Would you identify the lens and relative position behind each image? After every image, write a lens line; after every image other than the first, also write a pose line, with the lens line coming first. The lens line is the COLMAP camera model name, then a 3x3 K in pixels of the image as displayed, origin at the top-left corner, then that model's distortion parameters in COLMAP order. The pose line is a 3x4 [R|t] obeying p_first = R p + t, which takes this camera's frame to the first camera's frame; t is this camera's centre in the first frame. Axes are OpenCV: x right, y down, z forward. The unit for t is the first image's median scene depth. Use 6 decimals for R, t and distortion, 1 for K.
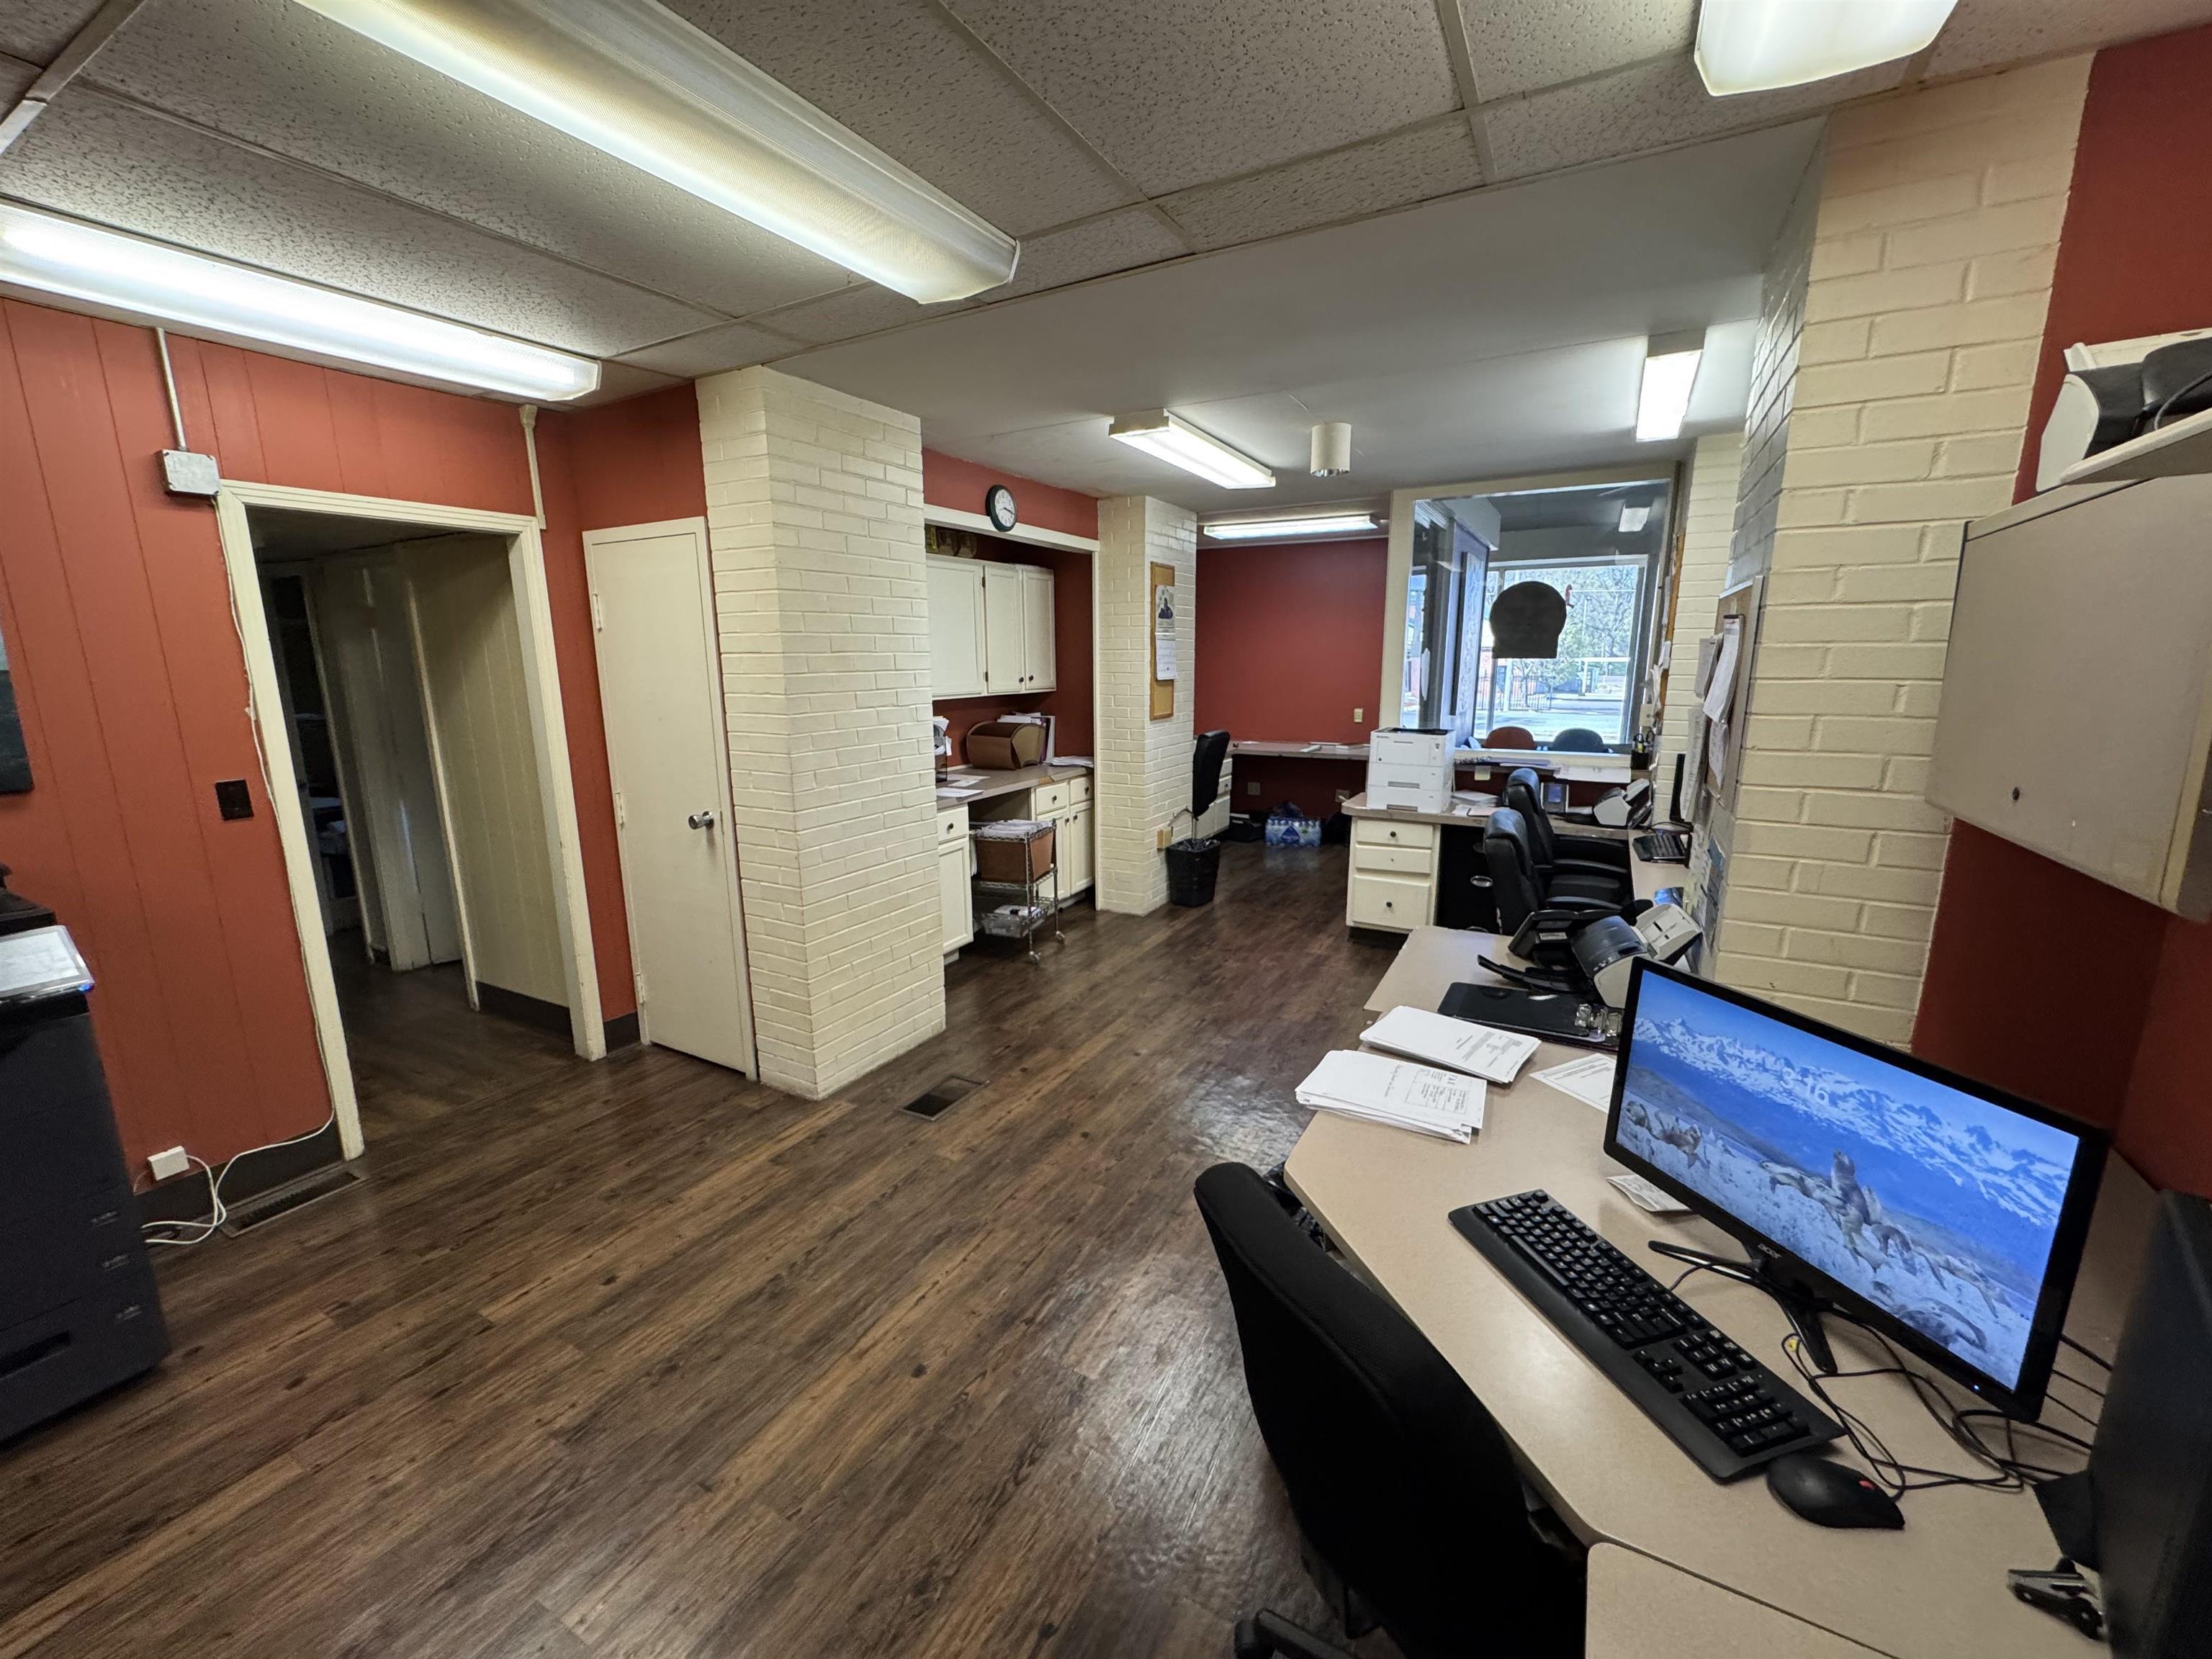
lens RADIAL K [[880.9, 0, 1102.1], [0, 880.9, 828.7], [0, 0, 1]] dist [0.003322, -0.000466]
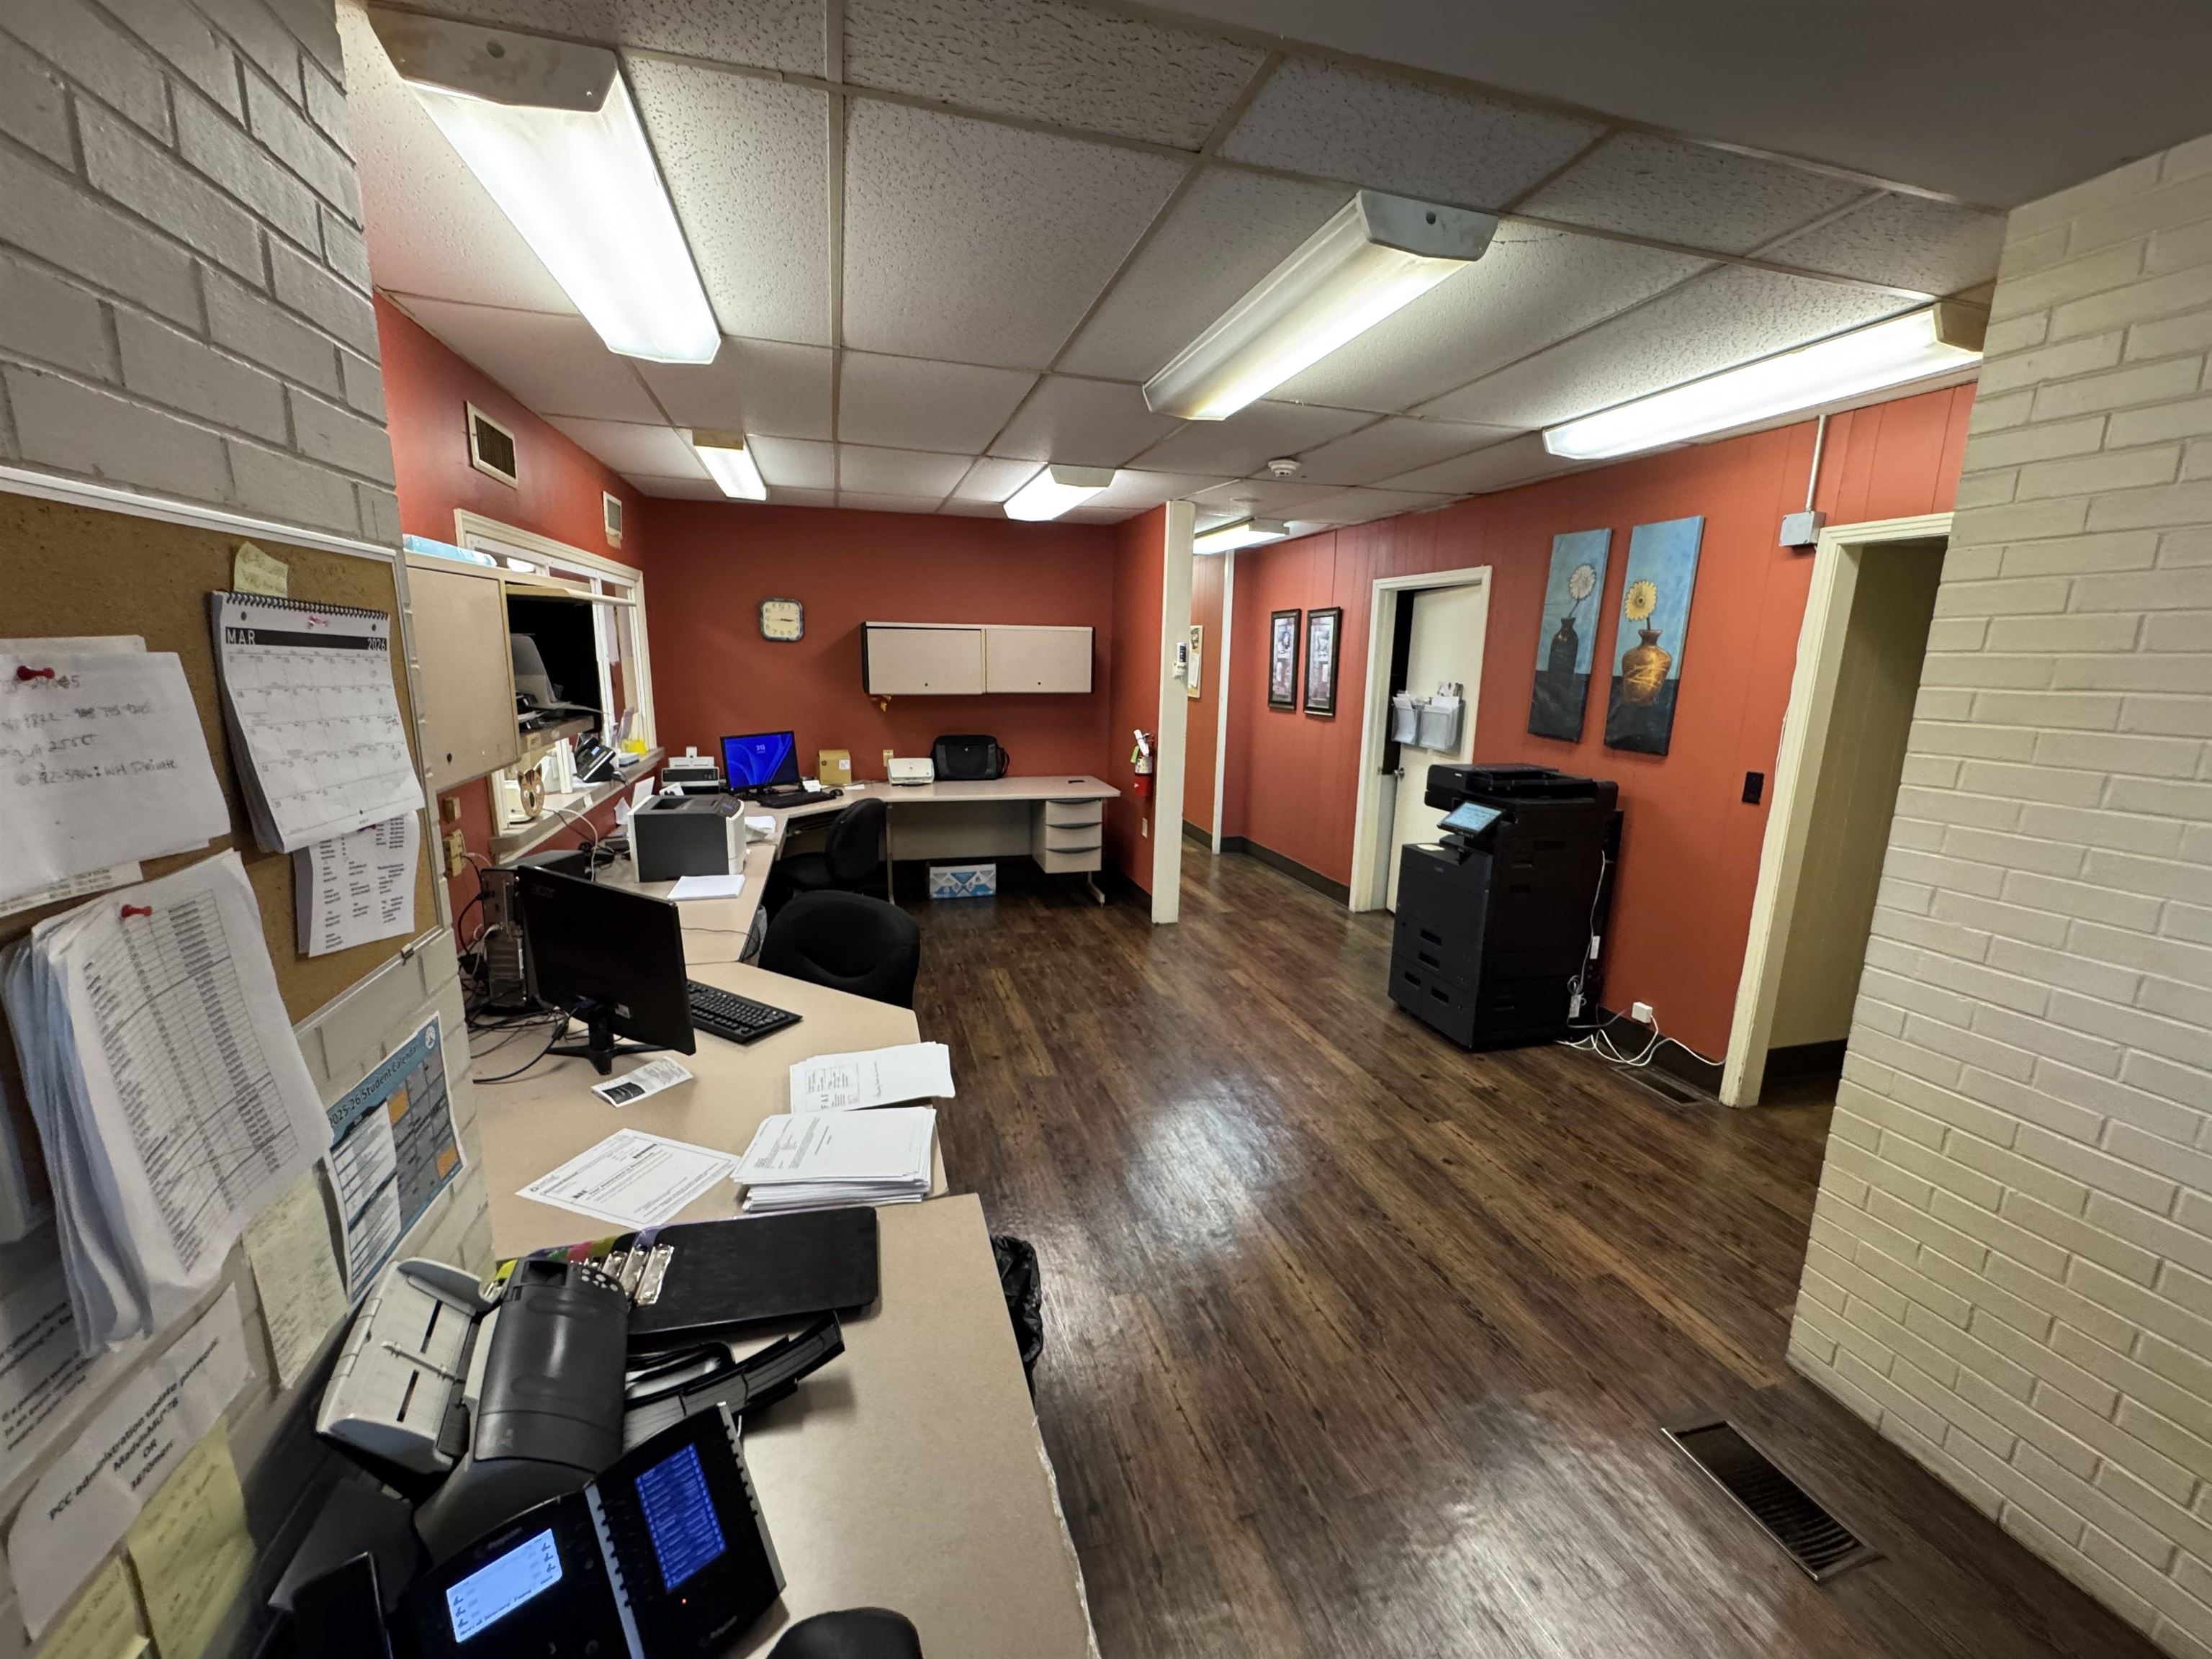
lens RADIAL K [[880.9, 0, 1099.9], [0, 880.9, 832.2], [0, 0, 1]] dist [0.003322, -0.000466]
pose [[-0.703399, 0.134558, -0.697942, 0.566785], [-0.154361, 0.929567, 0.334781, -0.254186], [0.693831, 0.343219, -0.633087, 1.186797]]
